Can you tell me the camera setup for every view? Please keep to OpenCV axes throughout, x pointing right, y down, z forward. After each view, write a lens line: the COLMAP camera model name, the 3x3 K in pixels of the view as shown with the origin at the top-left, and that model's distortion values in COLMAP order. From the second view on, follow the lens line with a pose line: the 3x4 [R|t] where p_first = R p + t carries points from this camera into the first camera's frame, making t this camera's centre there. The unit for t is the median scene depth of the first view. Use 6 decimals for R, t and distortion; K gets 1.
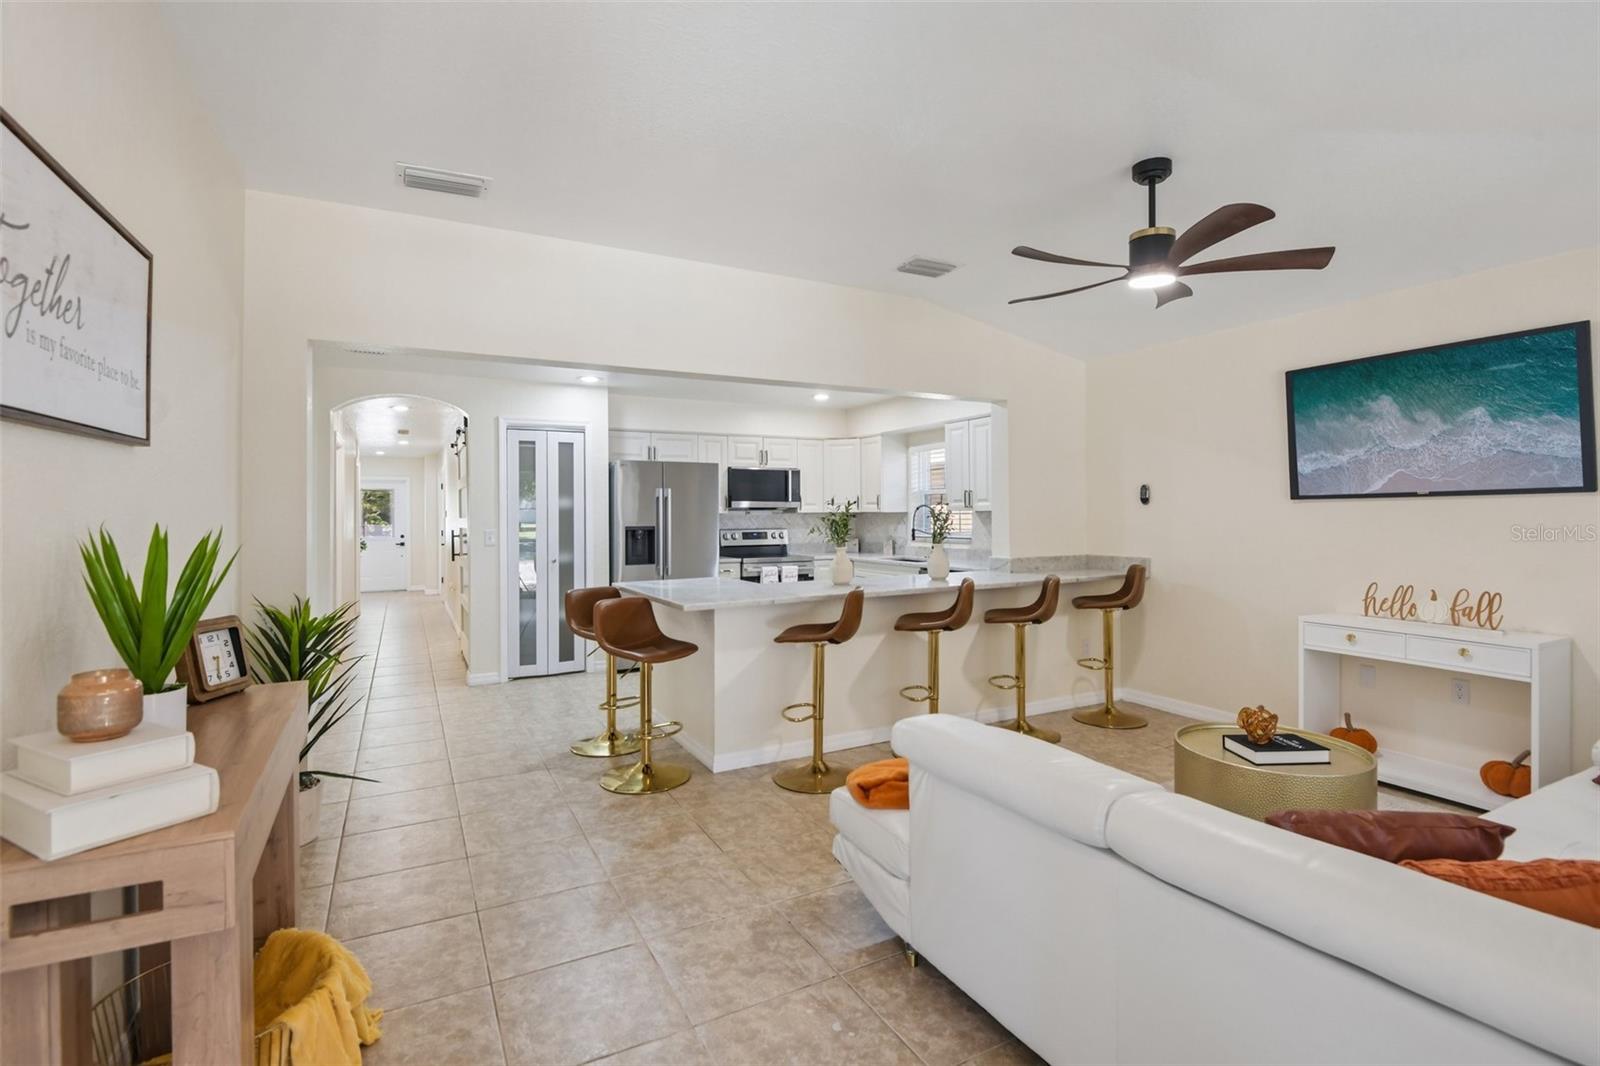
lens RADIAL K [[742.6, 0, 800.6], [0, 742.6, 509.4], [0, 0, 1]] dist [0.045665, -0.025572]
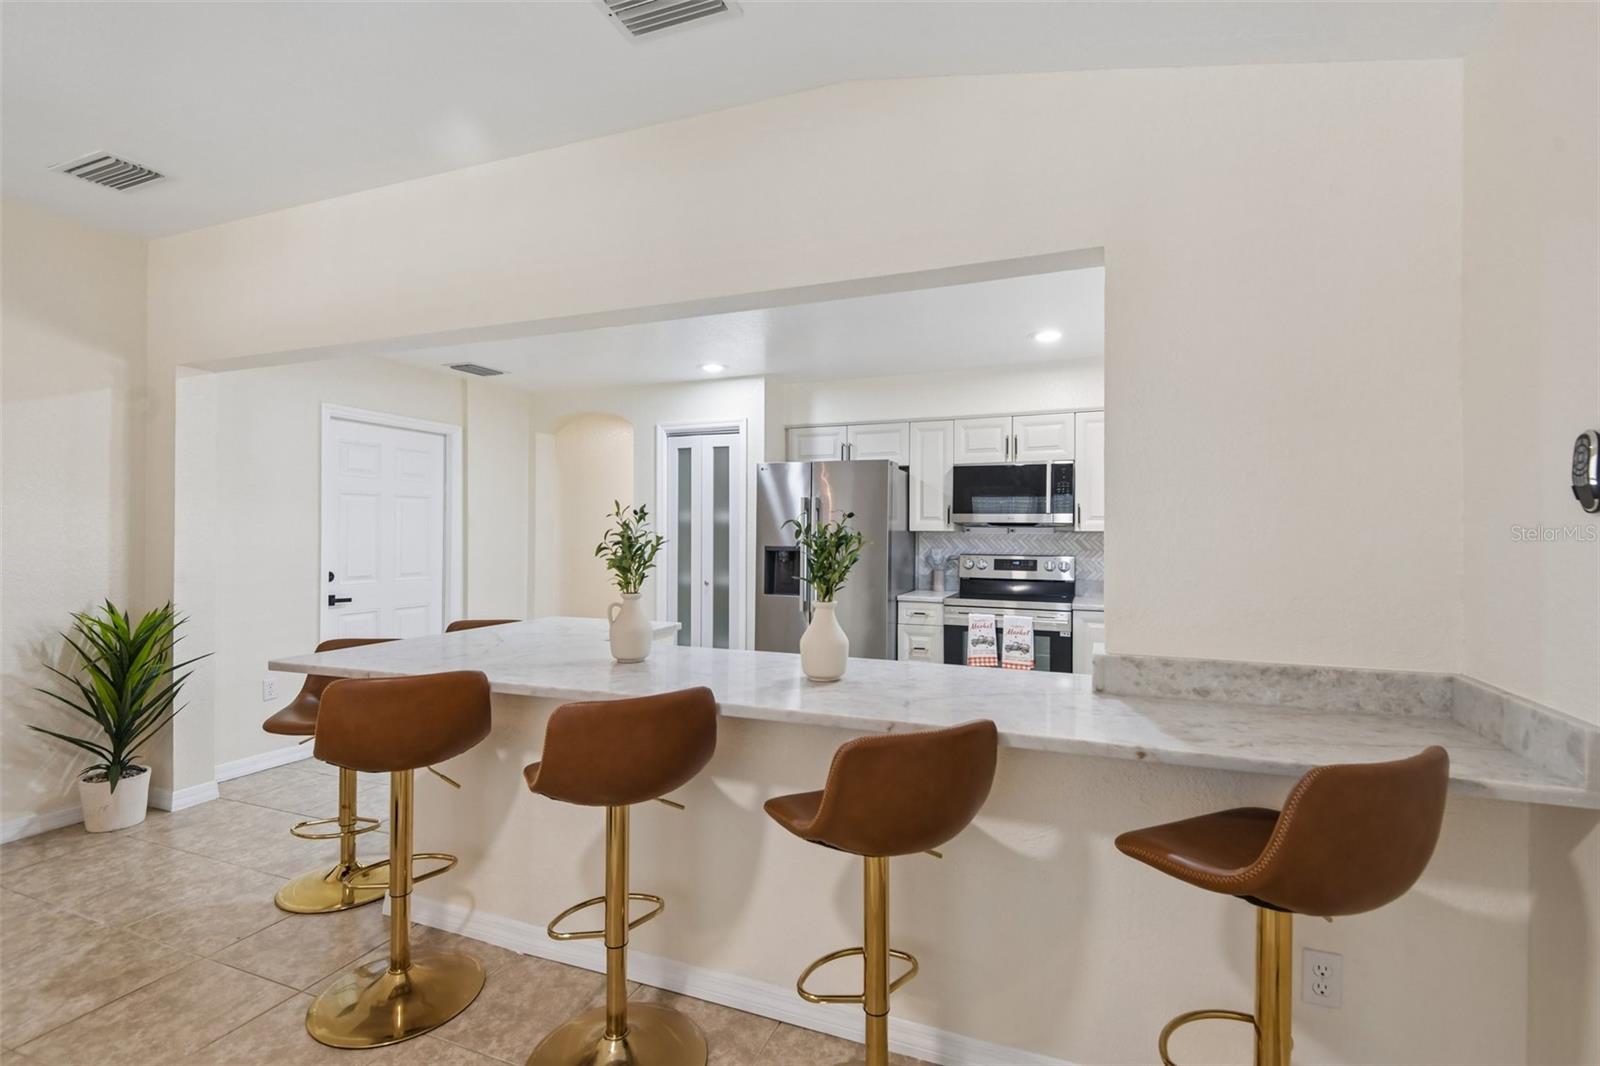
lens RADIAL K [[731.1, 0, 800.0], [0, 731.1, 533.0], [0, 0, 1]] dist [0.028606, -0.015446]
pose [[0.646488, 0.011650, -0.762836, 0.356291], [-0.004034, 0.999922, 0.011853, -0.000376], [0.762914, -0.004586, 0.646484, 0.482430]]
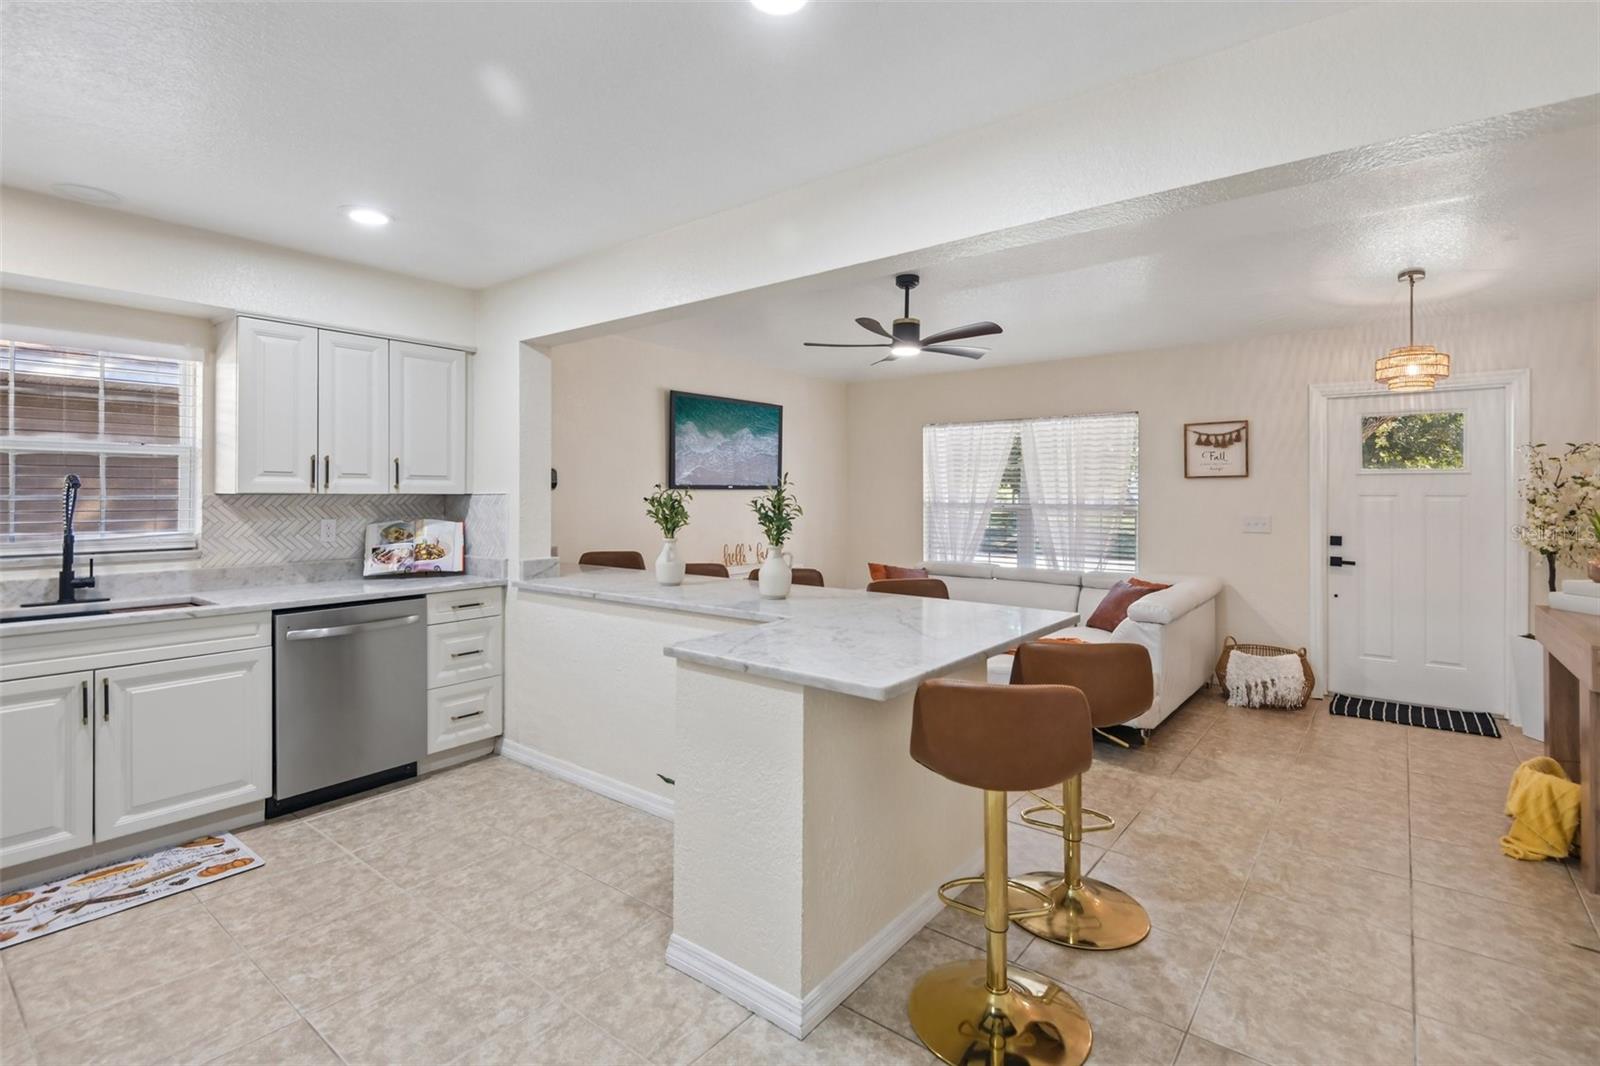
lens RADIAL K [[749.7, 0, 802.2], [0, 749.7, 486.6], [0, 0, 1]] dist [0.013519, -0.000560]
pose [[-0.400273, 0.018285, 0.916213, -0.394453], [-0.005678, 0.999732, -0.022433, 0.007068], [-0.916378, -0.014182, -0.400062, 0.816906]]
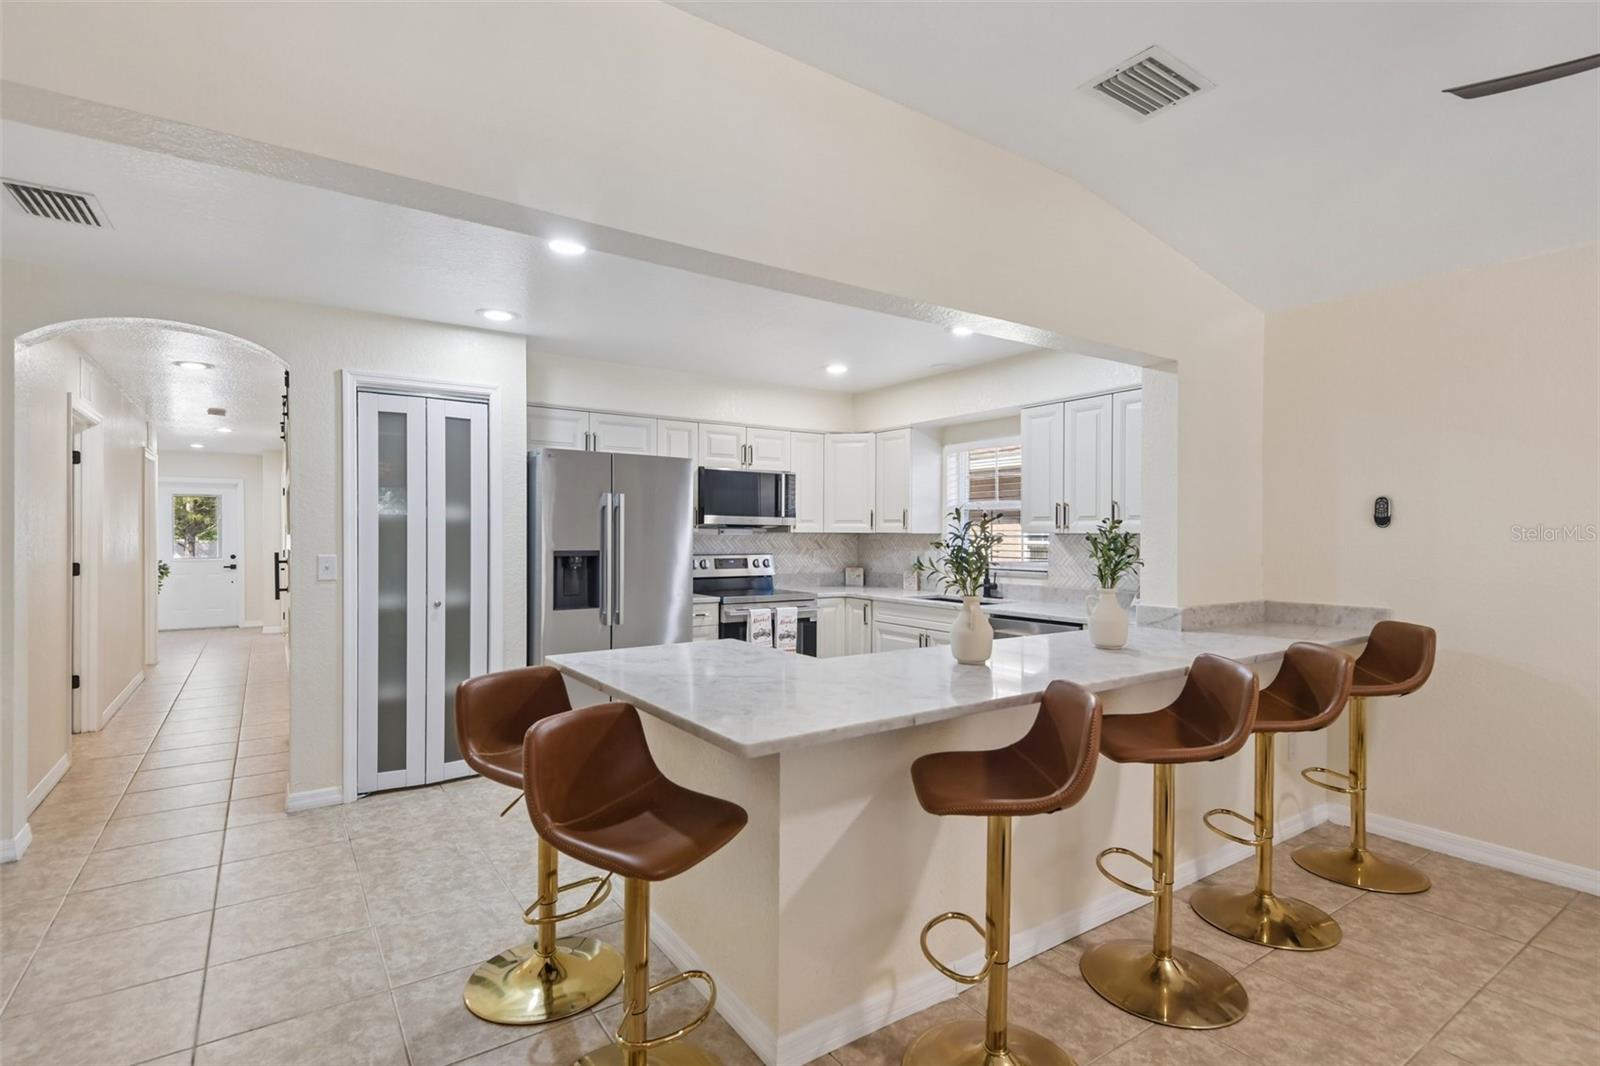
lens RADIAL K [[764.3, 0, 797.7], [0, 764.3, 539.5], [0, 0, 1]] dist [0.036632, -0.000419]
pose [[0.993643, 0.010801, 0.112056, -0.091104], [-0.012352, 0.999837, 0.013150, 0.001725], [-0.111896, -0.014450, 0.993615, 0.287196]]
